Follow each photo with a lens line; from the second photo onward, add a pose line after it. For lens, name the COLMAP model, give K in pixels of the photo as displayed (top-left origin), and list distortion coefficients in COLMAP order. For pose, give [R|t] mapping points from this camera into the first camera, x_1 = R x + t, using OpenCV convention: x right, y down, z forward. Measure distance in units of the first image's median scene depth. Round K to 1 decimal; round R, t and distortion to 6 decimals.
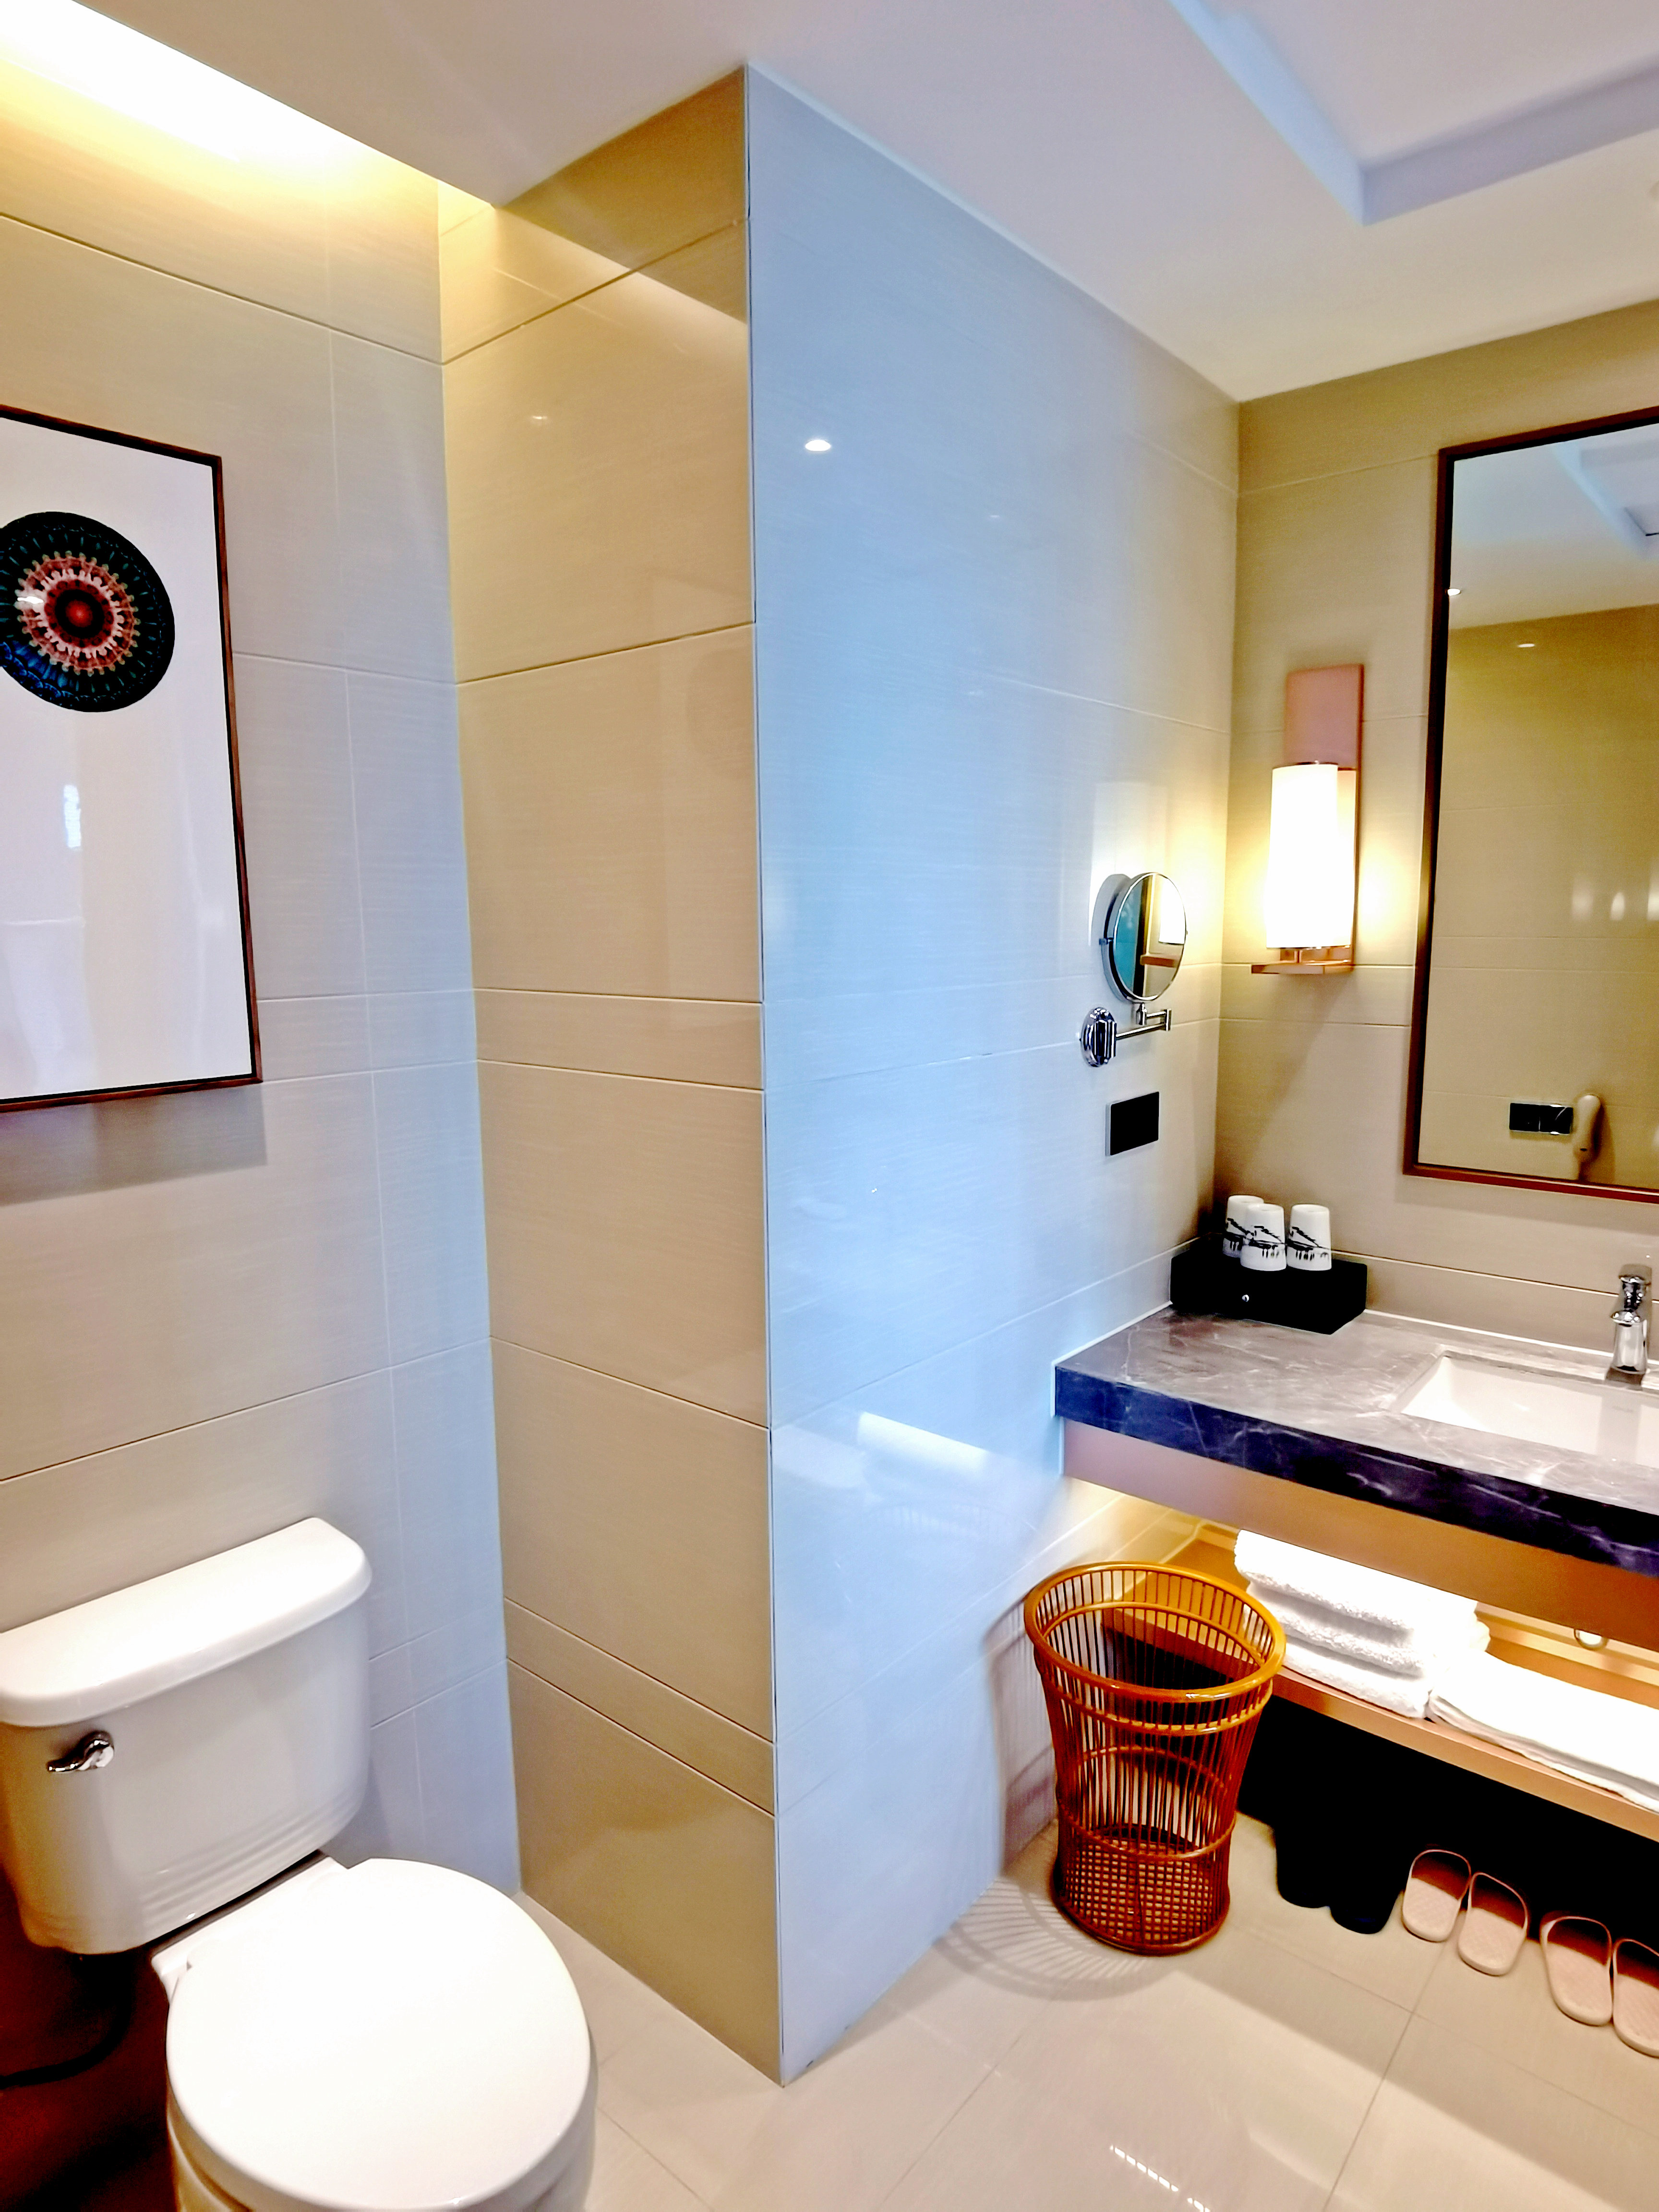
lens RADIAL K [[1320.0, 0, 829.5], [0, 1320.0, 1106.0], [0, 0, 1]] dist [0.001480, -0.019767]
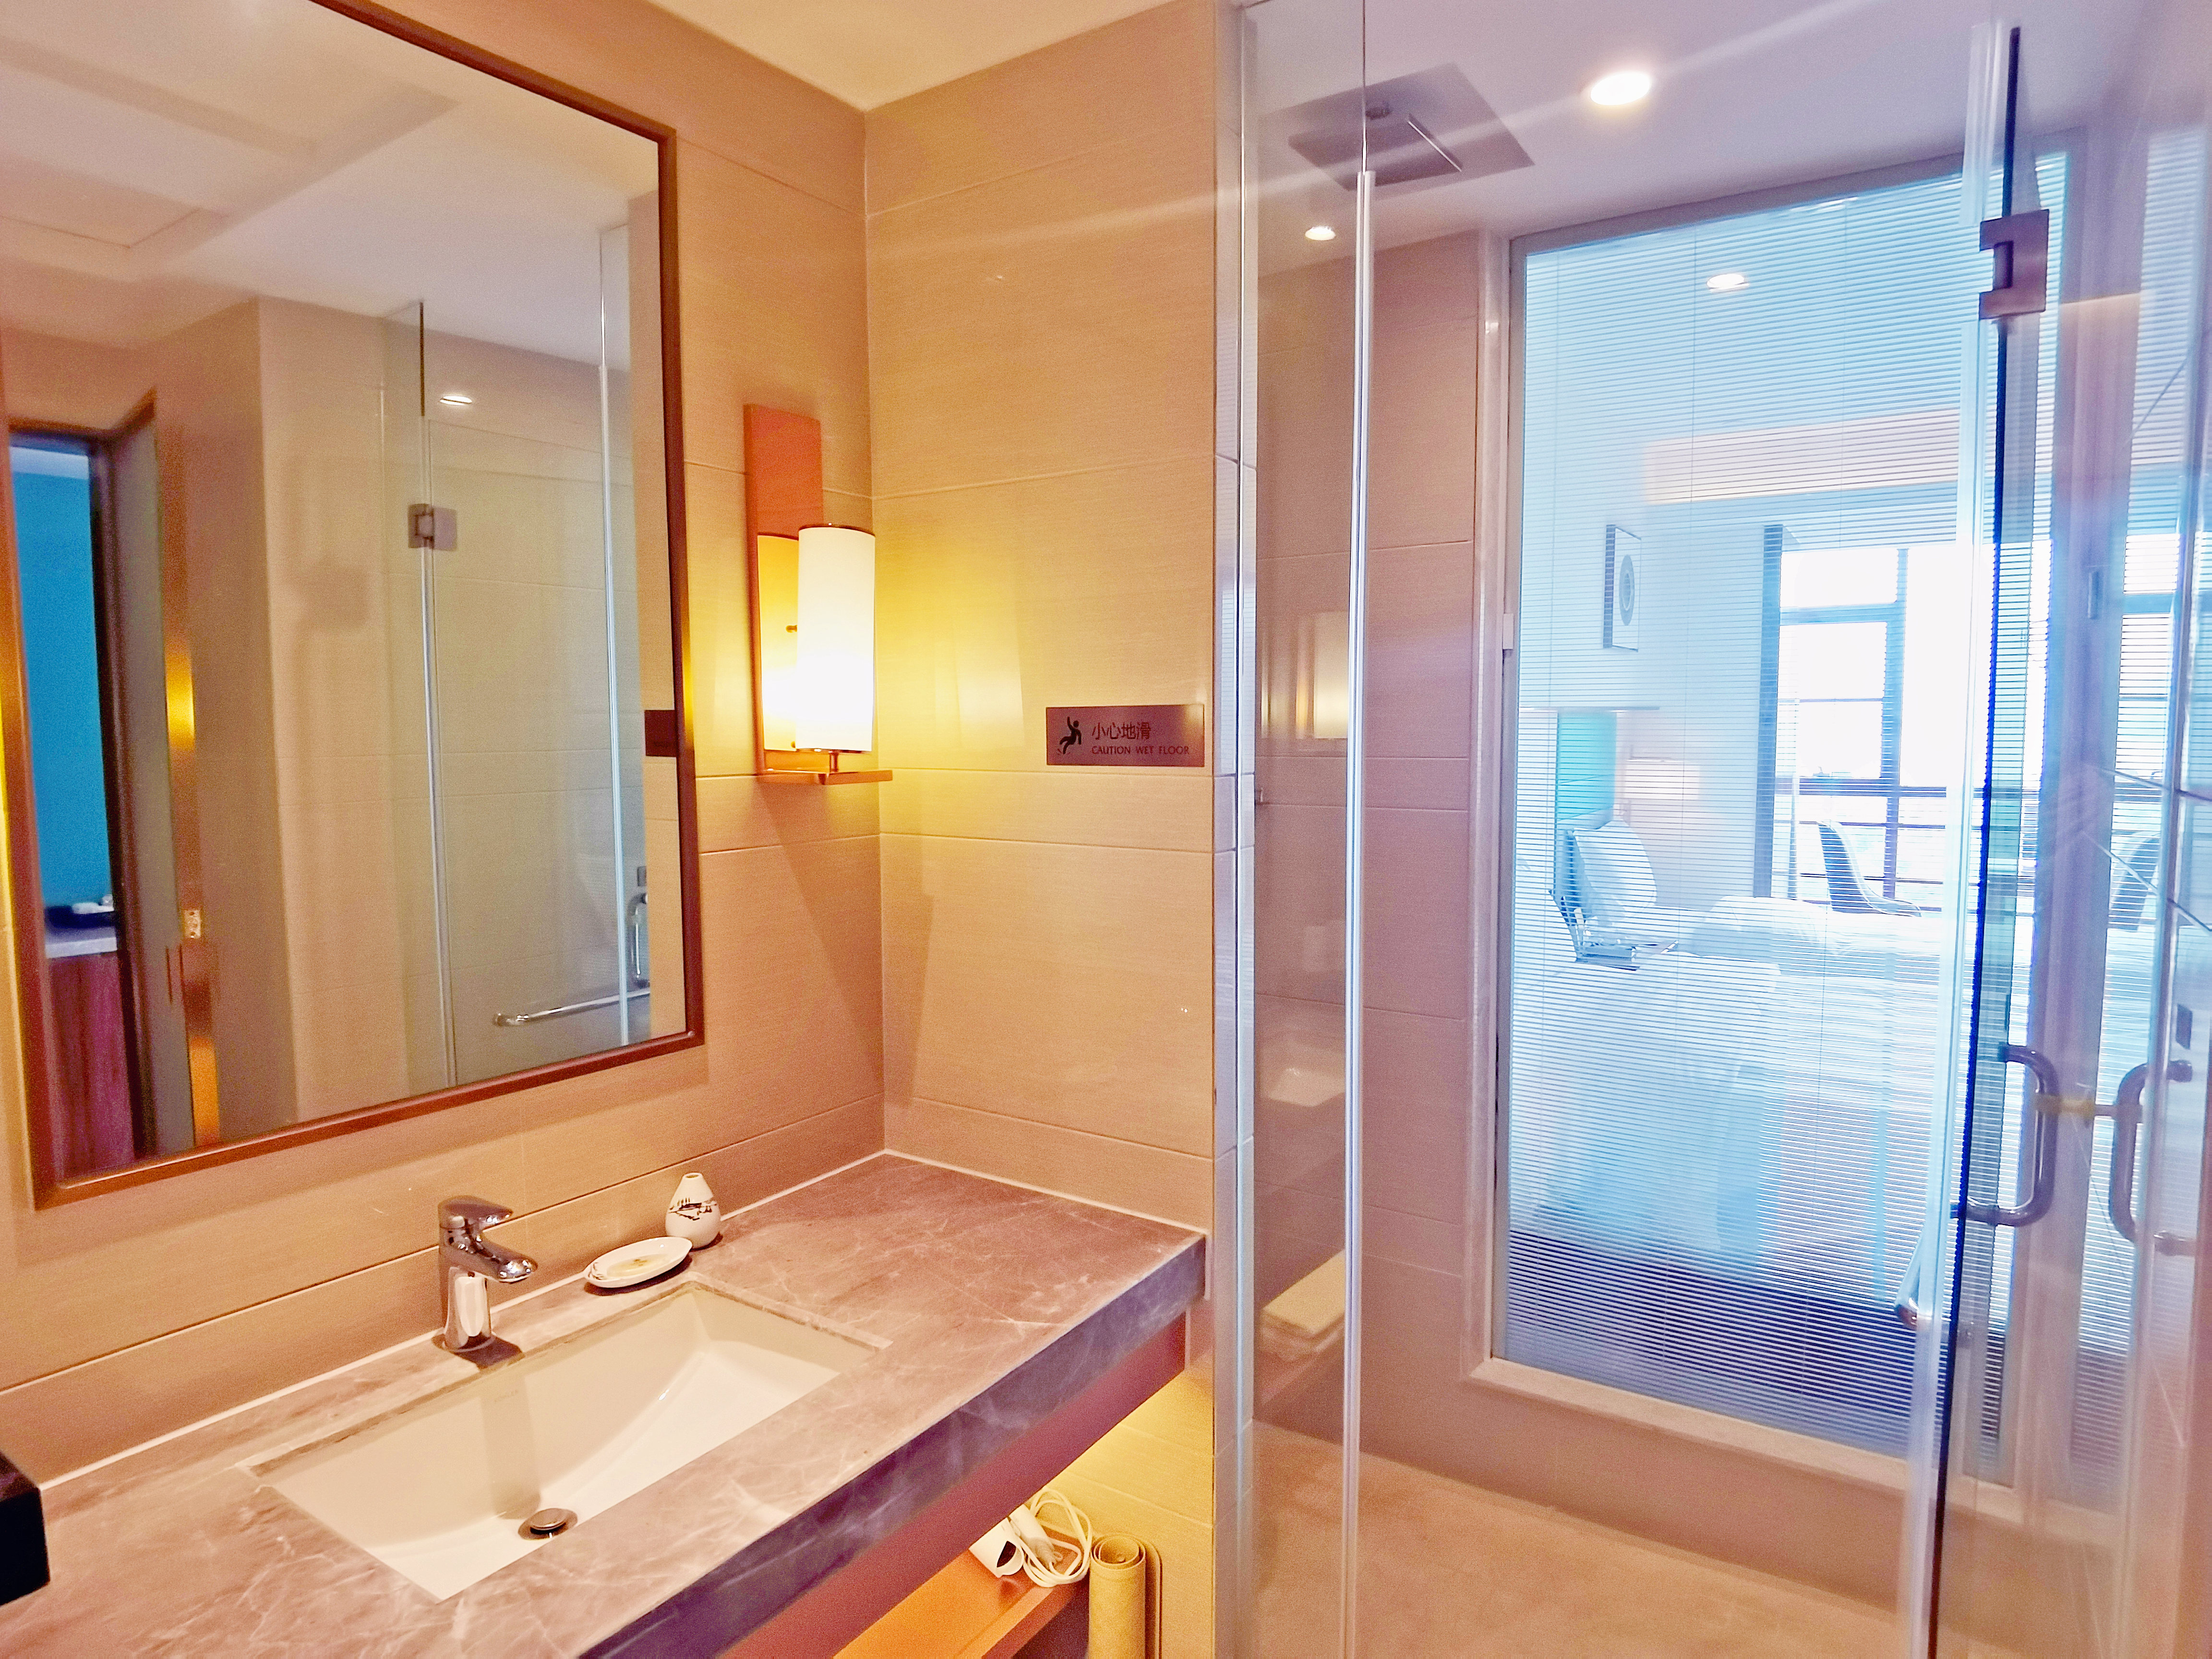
lens RADIAL K [[1320.0, 0, 1156.5], [0, 1320.0, 817.7], [0, 0, 1]] dist [0.001480, -0.019767]
pose [[-0.116584, -0.072719, 0.990515, -0.124235], [0.137312, 0.986558, 0.088590, -0.093852], [-0.983643, 0.146337, -0.105032, 0.671106]]
